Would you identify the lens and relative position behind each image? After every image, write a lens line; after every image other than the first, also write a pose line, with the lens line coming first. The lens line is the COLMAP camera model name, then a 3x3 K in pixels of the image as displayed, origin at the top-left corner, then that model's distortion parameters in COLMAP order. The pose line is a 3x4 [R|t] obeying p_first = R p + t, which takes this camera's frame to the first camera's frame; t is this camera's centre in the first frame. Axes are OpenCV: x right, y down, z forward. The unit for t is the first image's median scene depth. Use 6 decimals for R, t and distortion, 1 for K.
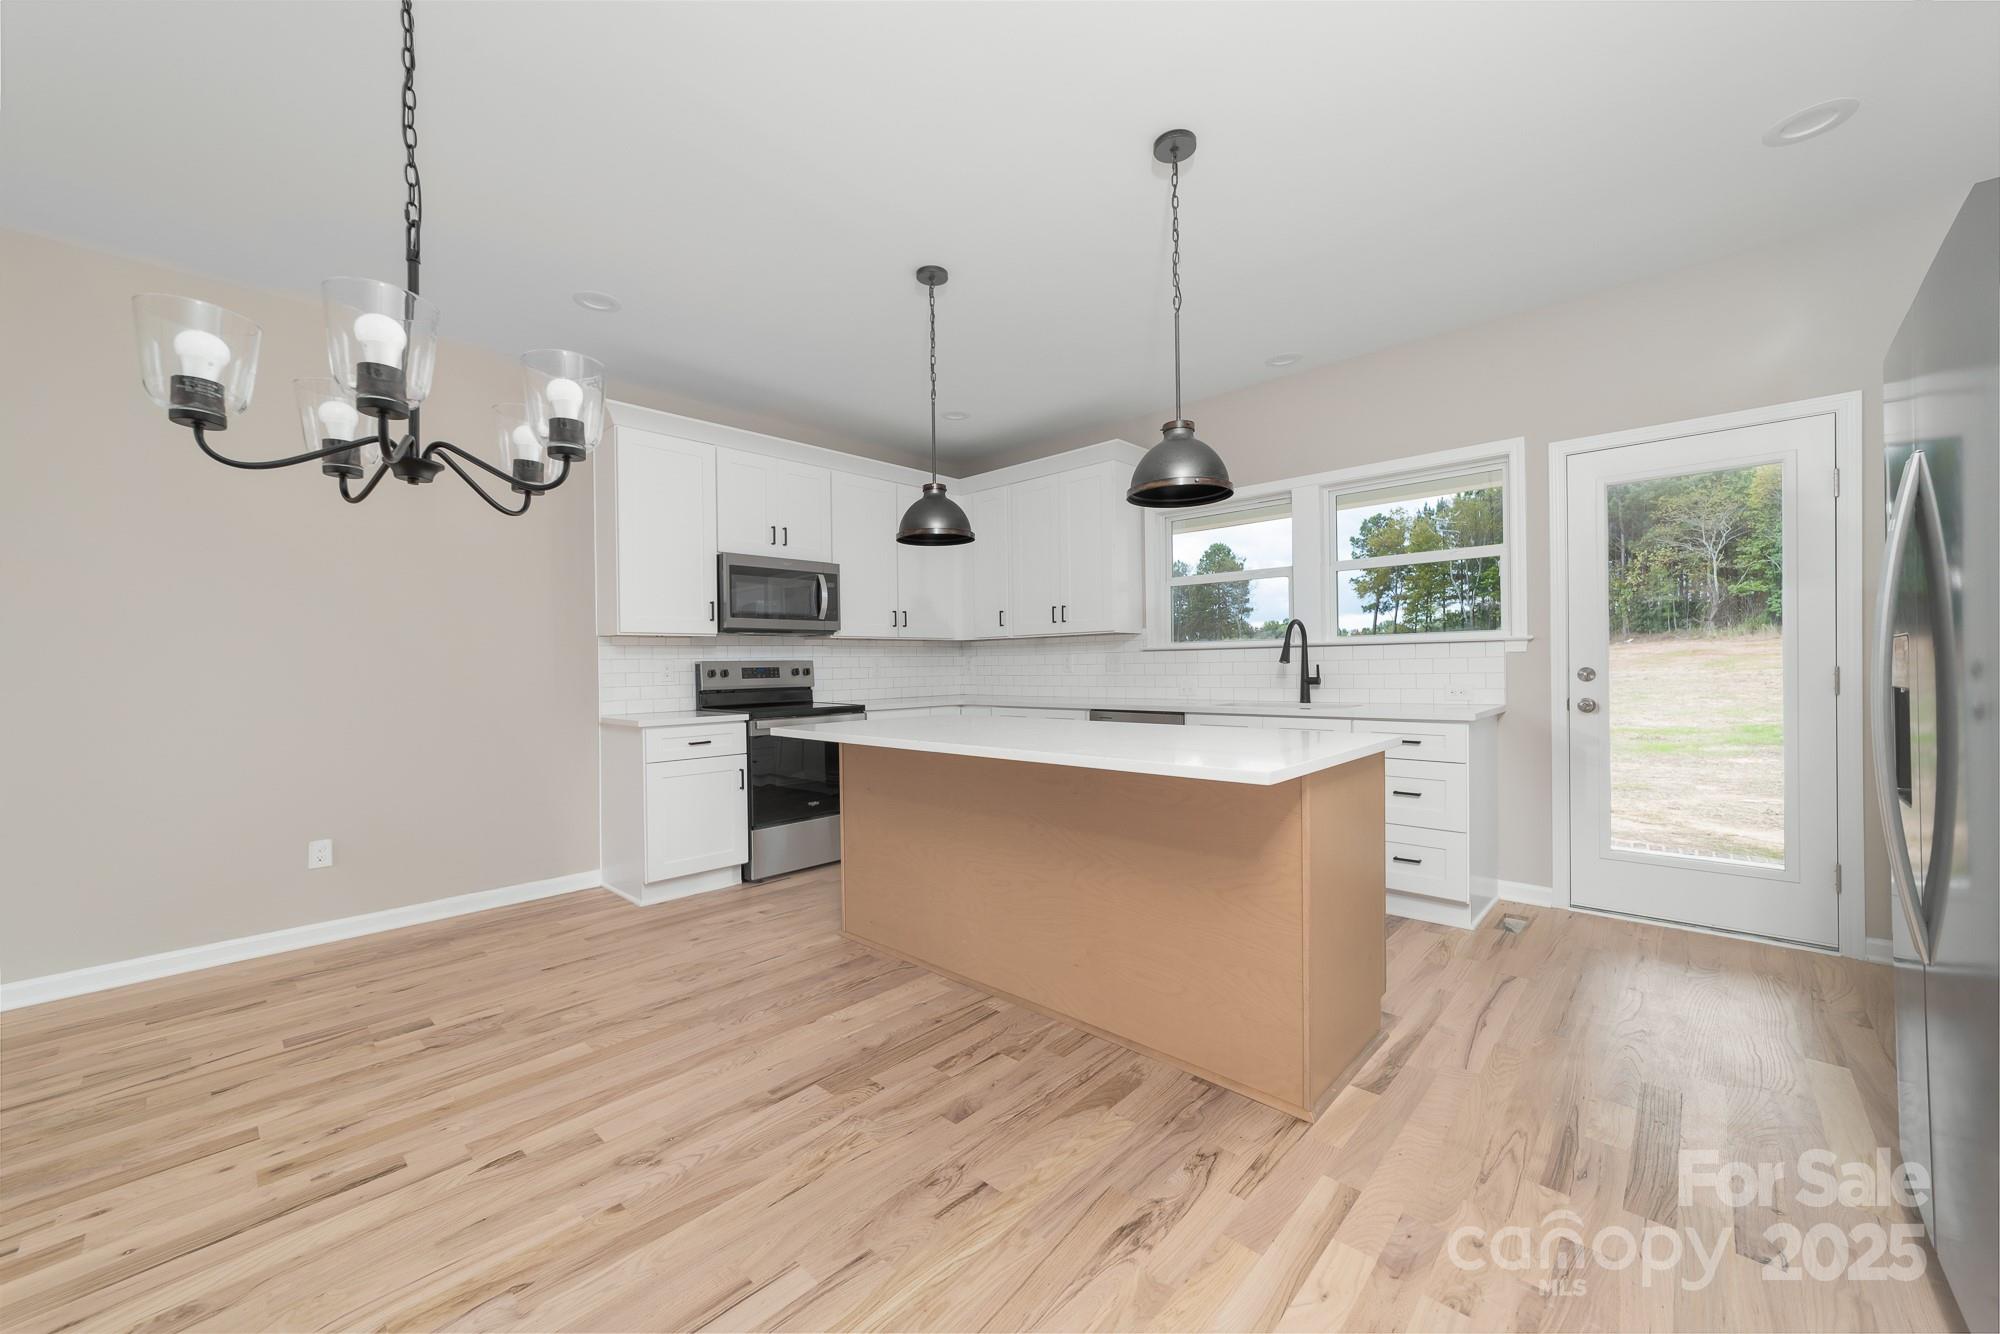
lens RADIAL K [[764.1, 0, 1000.0], [0, 764.1, 667.0], [0, 0, 1]] dist [-0.018995, 0.008376]
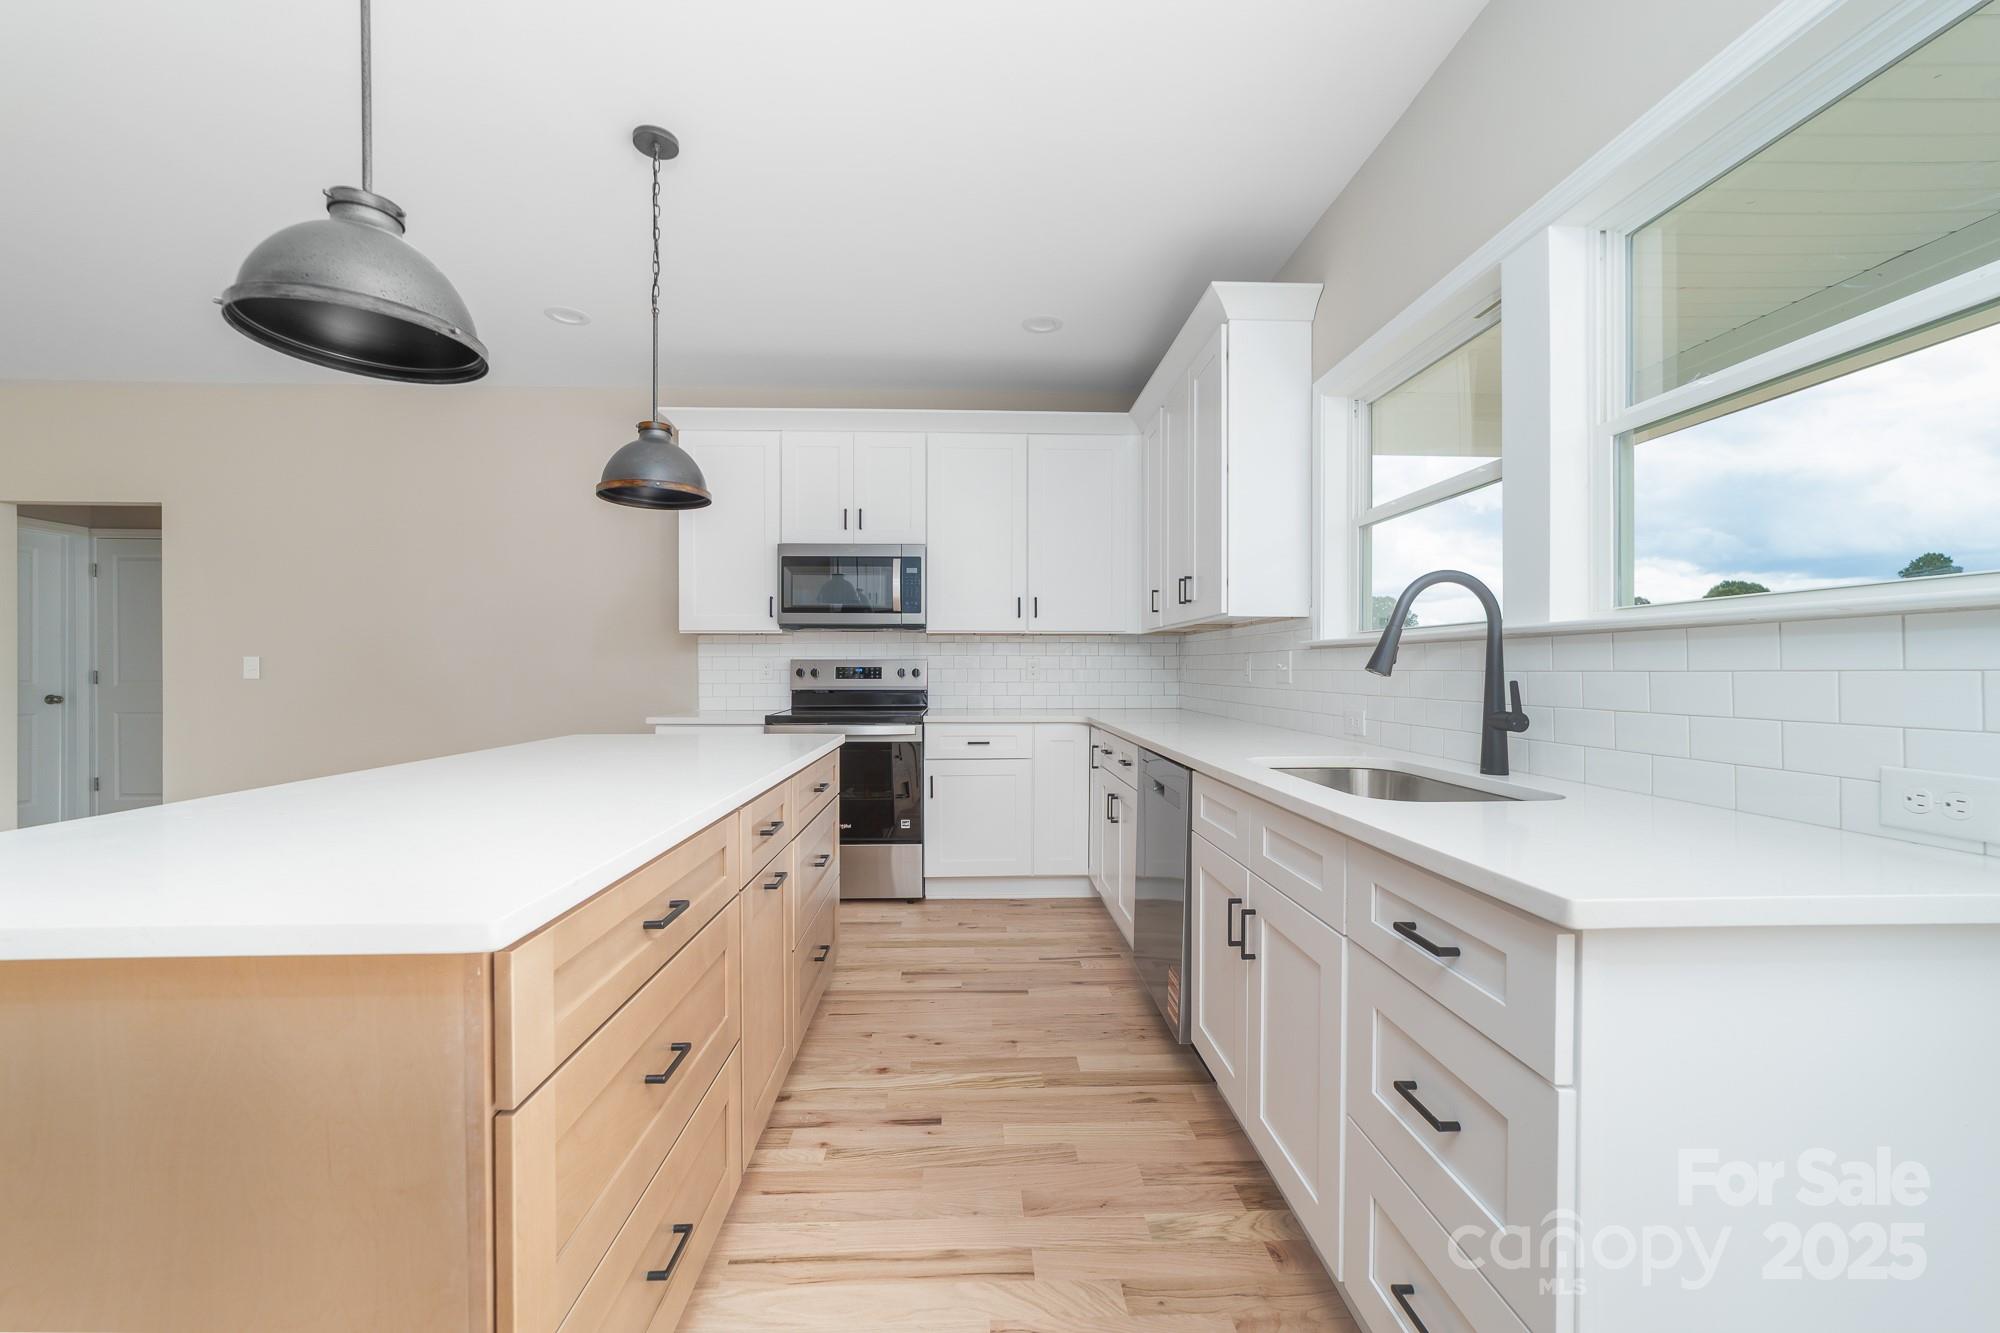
lens RADIAL K [[764.1, 0, 1000.0], [0, 764.1, 666.5], [0, 0, 1]] dist [-0.018995, 0.008376]
pose [[0.721668, 0.013703, -0.692104, 0.660502], [-0.013747, 0.999891, 0.005463, -0.010787], [0.692103, 0.005571, 0.721777, 0.701542]]
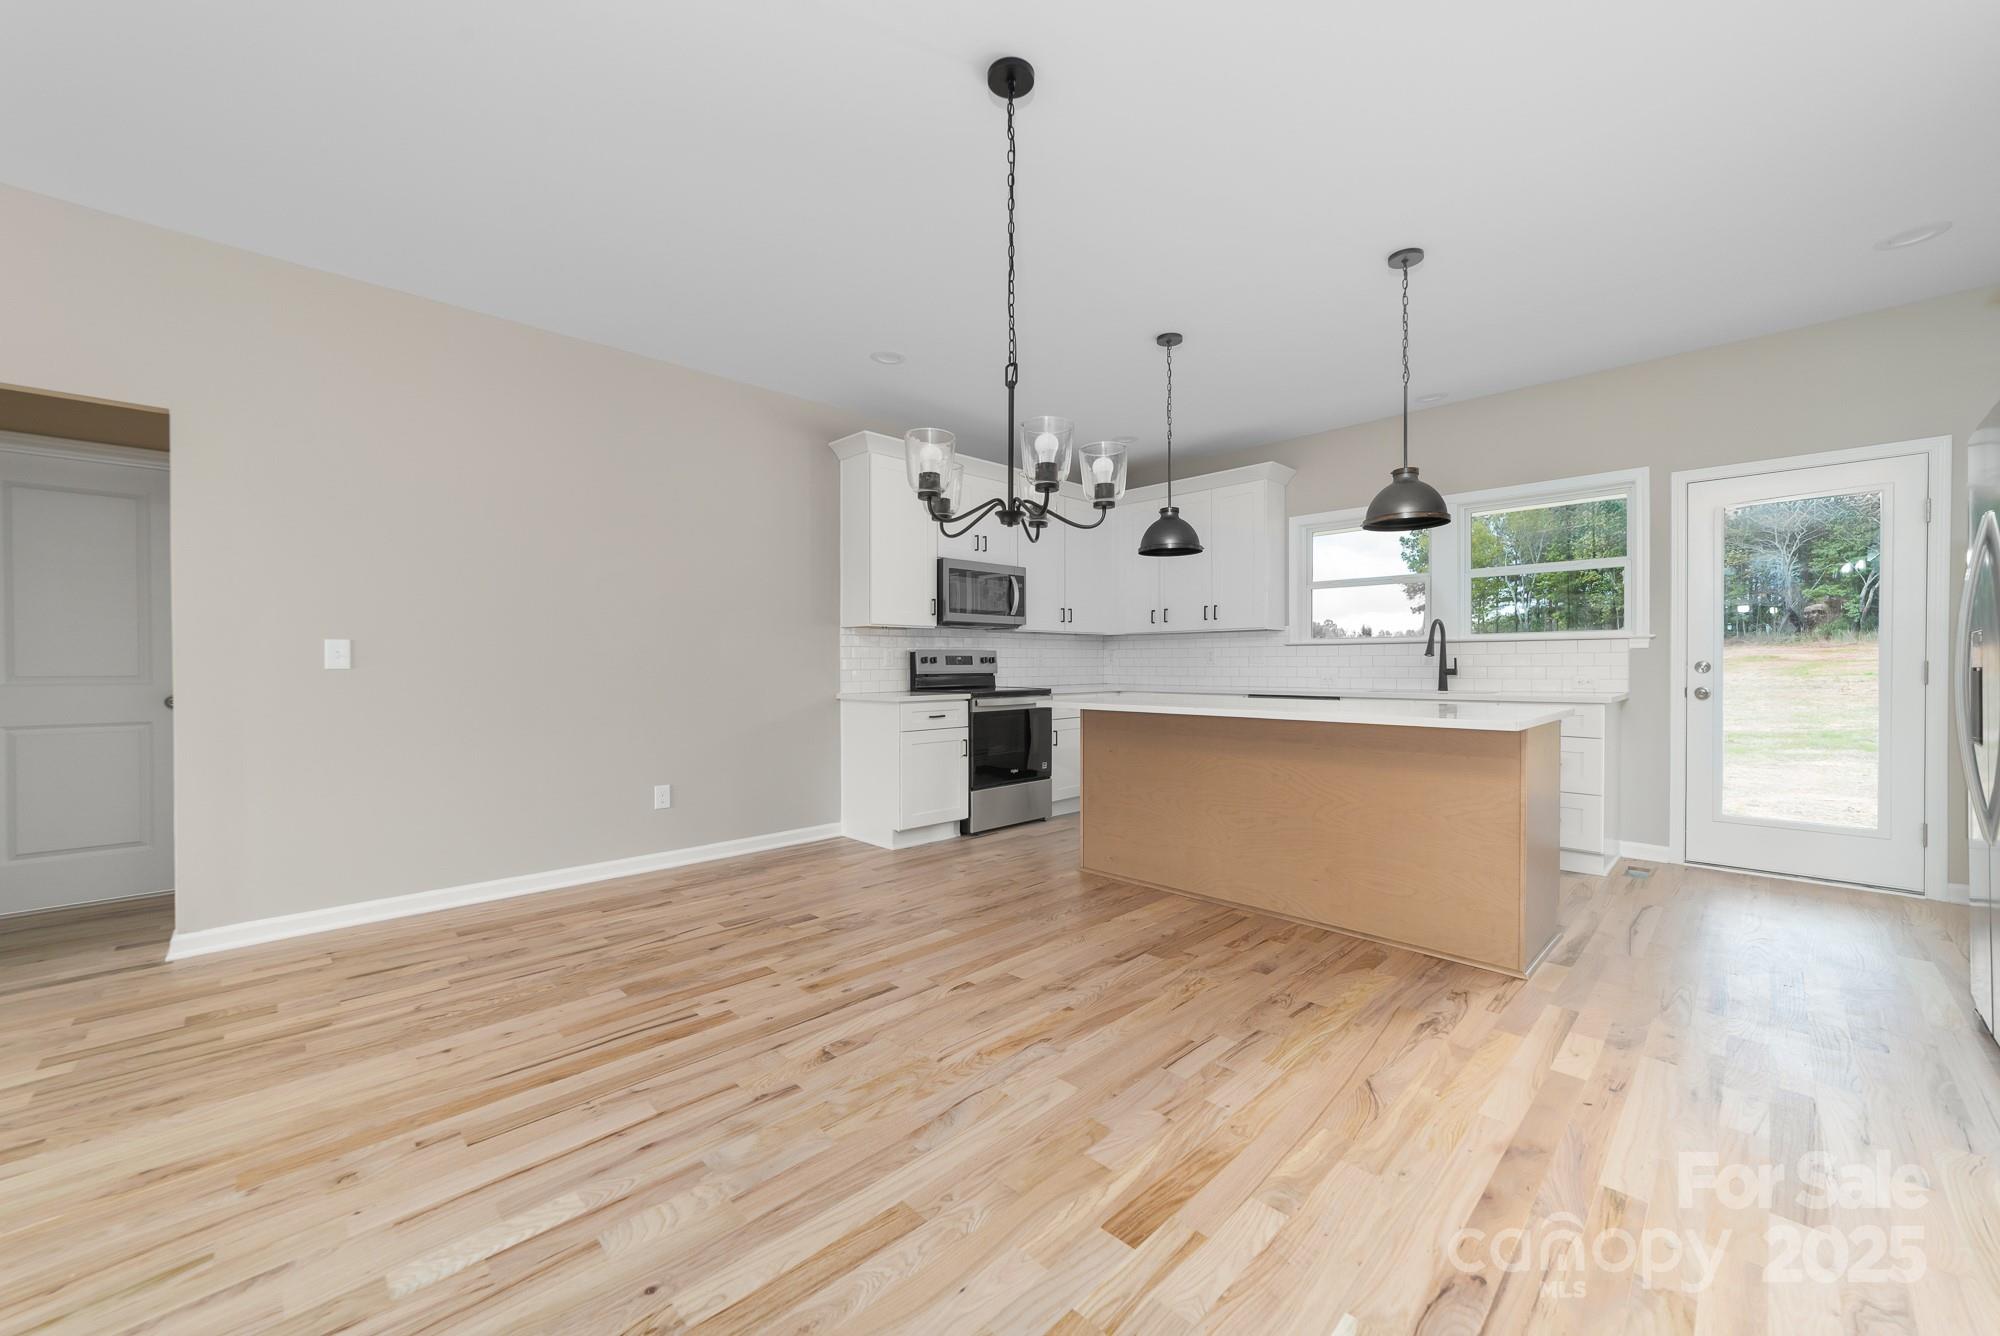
lens RADIAL K [[772.9, 0, 1000.0], [0, 772.9, 668.0], [0, 0, 1]] dist [-0.017976, 0.008104]
pose [[0.999143, 0.012082, -0.039591, -0.309135], [-0.011958, 0.999923, 0.003359, 0.022277], [0.039628, -0.002883, 0.999210, -0.270271]]
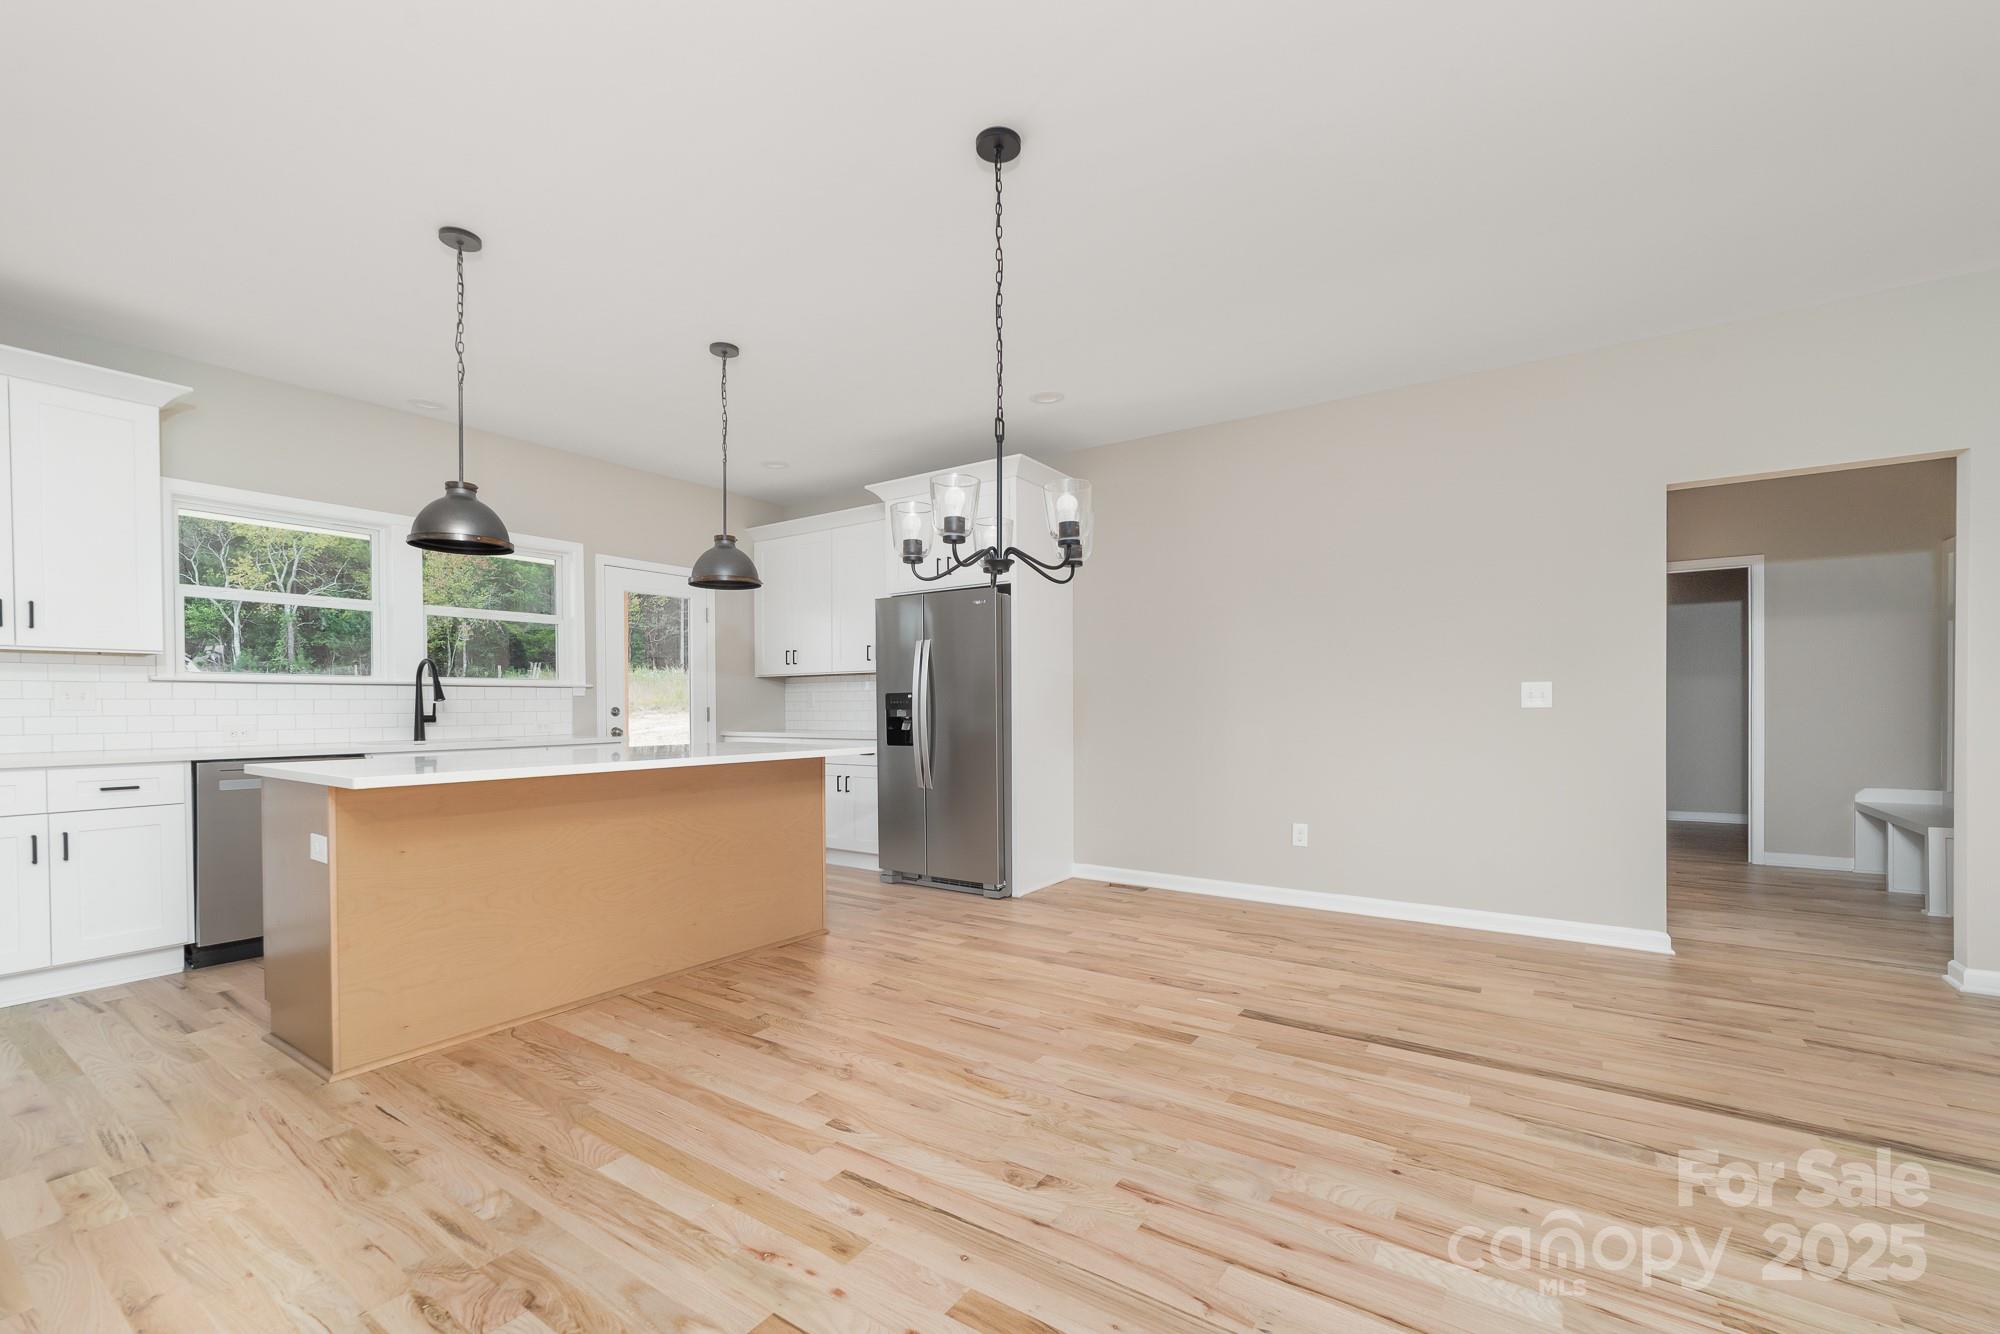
lens RADIAL K [[842.8, 0, 998.4], [0, 842.8, 706.8], [0, 0, 1]] dist [-0.025355, 0.011021]
pose [[-0.156506, 0.014700, 0.987568, -1.107563], [0.010120, 0.999861, -0.013279, 0.032900], [-0.987625, 0.007916, -0.156633, 0.554507]]
